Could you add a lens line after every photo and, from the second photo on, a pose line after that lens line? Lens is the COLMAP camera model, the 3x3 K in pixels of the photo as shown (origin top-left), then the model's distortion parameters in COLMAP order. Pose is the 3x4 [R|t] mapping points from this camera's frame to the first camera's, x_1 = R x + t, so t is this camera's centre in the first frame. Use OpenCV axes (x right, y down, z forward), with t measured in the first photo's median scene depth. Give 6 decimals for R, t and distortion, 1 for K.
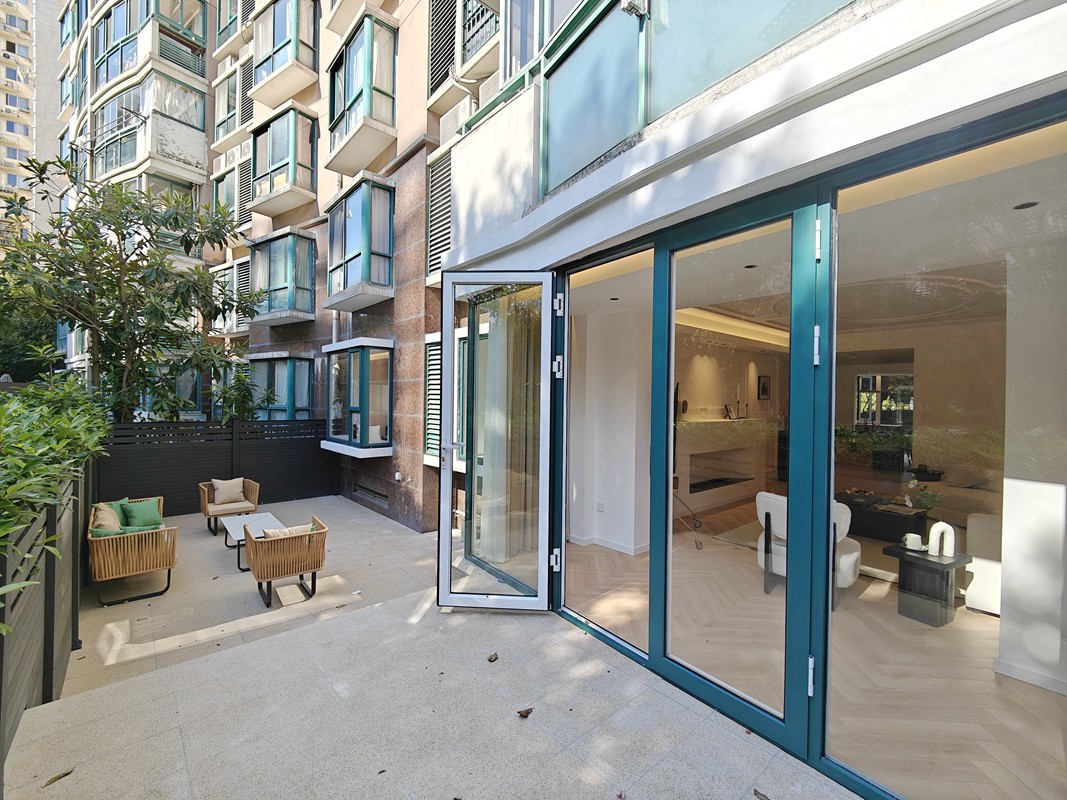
lens RADIAL K [[464.1, 0, 530.2], [0, 464.1, 399.2], [0, 0, 1]] dist [0.002250, 0.000056]
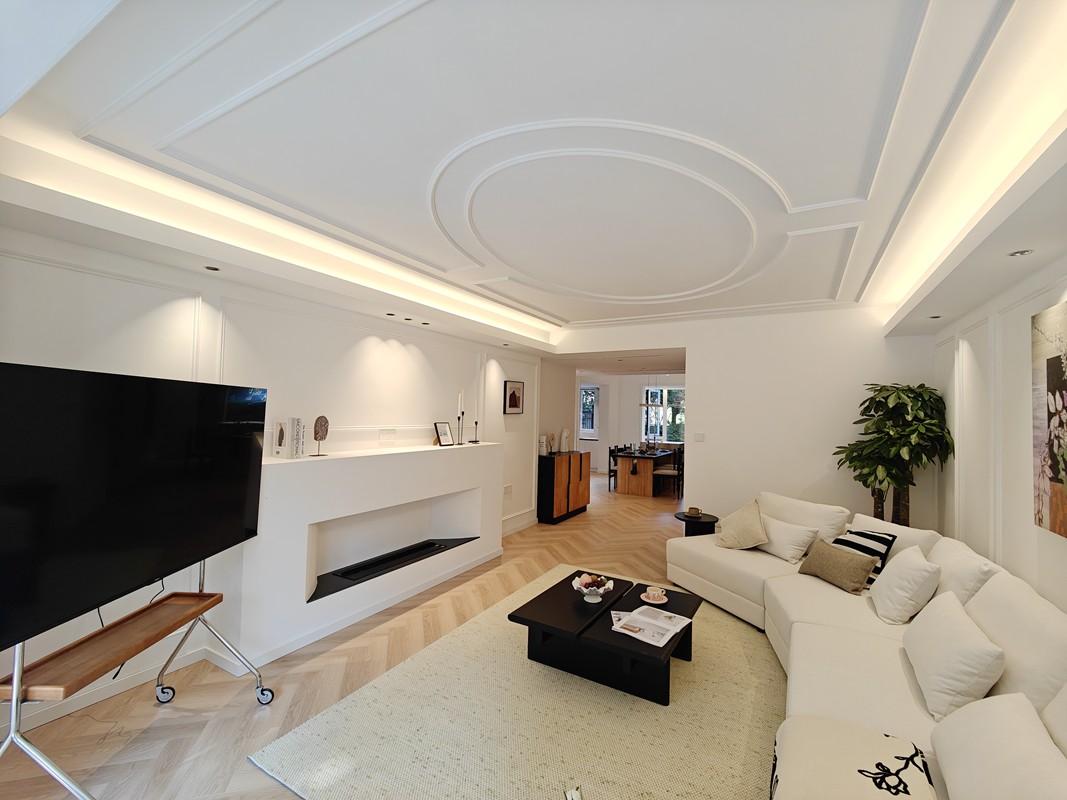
lens RADIAL K [[464.1, 0, 532.2], [0, 464.1, 400.0], [0, 0, 1]] dist [0.002250, 0.000056]
pose [[0.943615, 0.016987, 0.330608, 0.349311], [-0.009140, 0.999639, -0.025273, -0.004020], [-0.330918, 0.020826, 0.943430, 0.382527]]
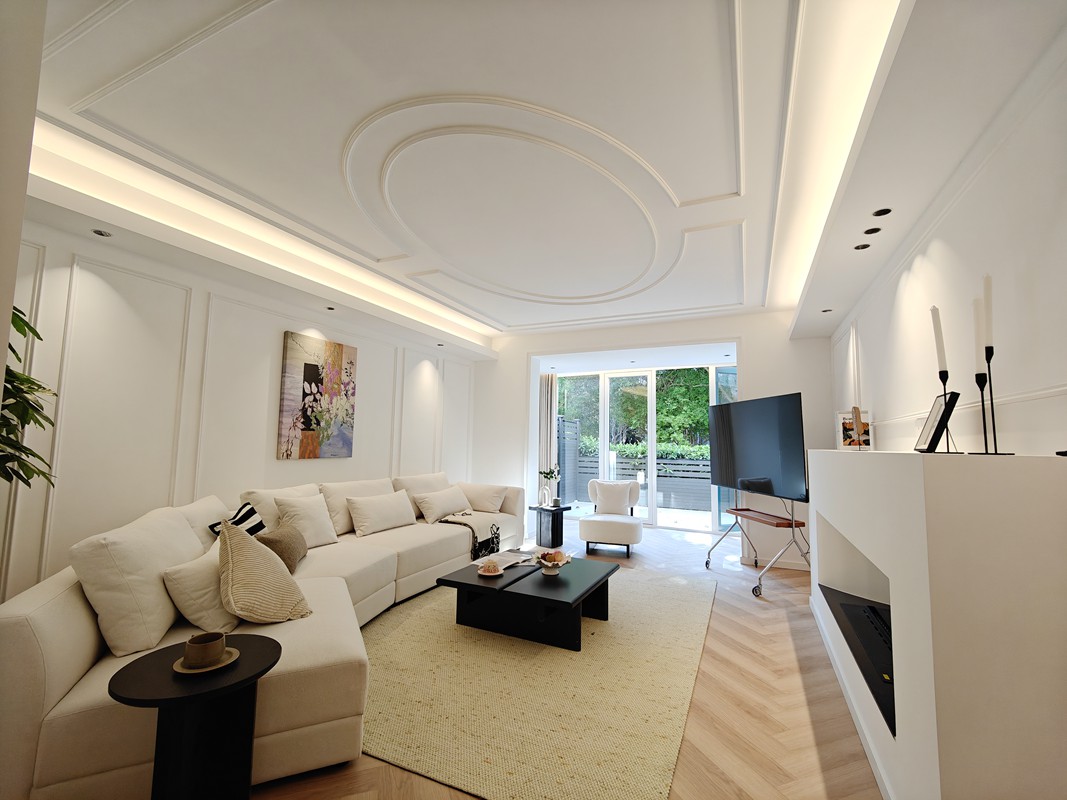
lens RADIAL K [[464.1, 0, 534.0], [0, 464.1, 400.6], [0, 0, 1]] dist [0.002250, 0.000056]
pose [[-0.911567, -0.064595, -0.406046, 0.760922], [-0.028754, 0.995179, -0.093764, 0.048283], [0.410145, -0.073796, -0.909030, 1.199771]]
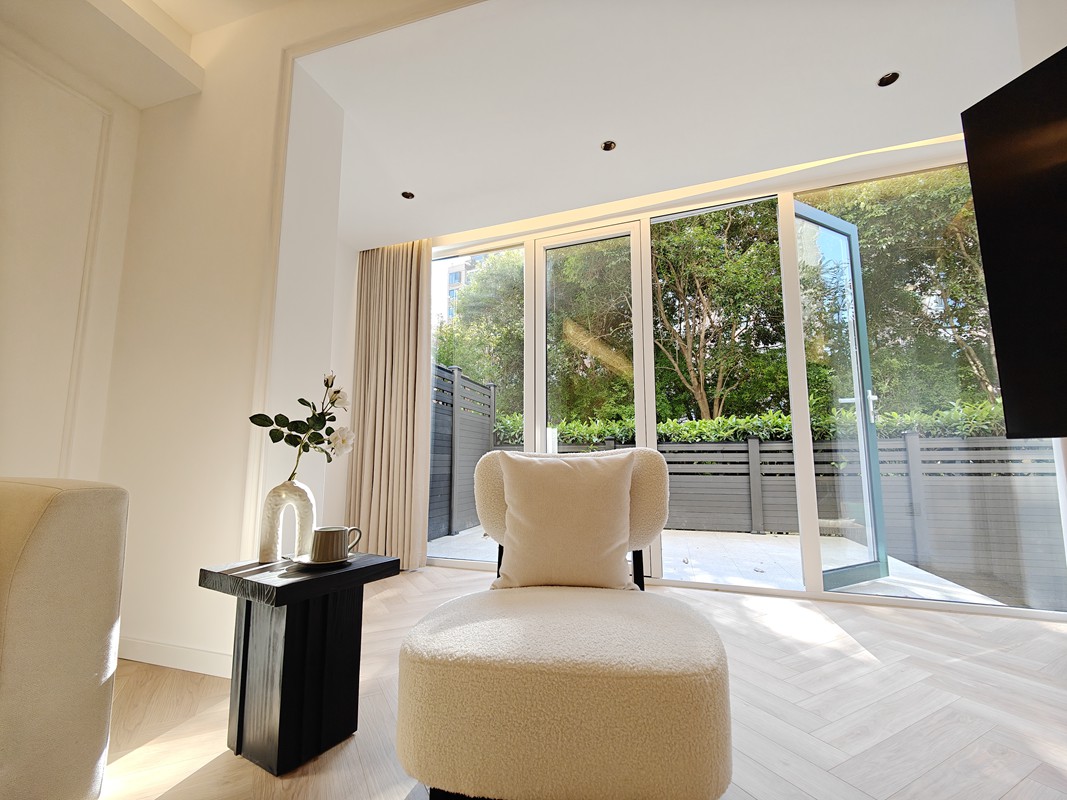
lens RADIAL K [[464.1, 0, 536.6], [0, 464.1, 401.4], [0, 0, 1]] dist [0.002250, 0.000056]
pose [[-0.841414, -0.075686, -0.535064, 0.579785], [-0.007316, 0.991648, -0.128767, 0.082846], [0.540341, -0.104432, -0.834941, 0.921391]]
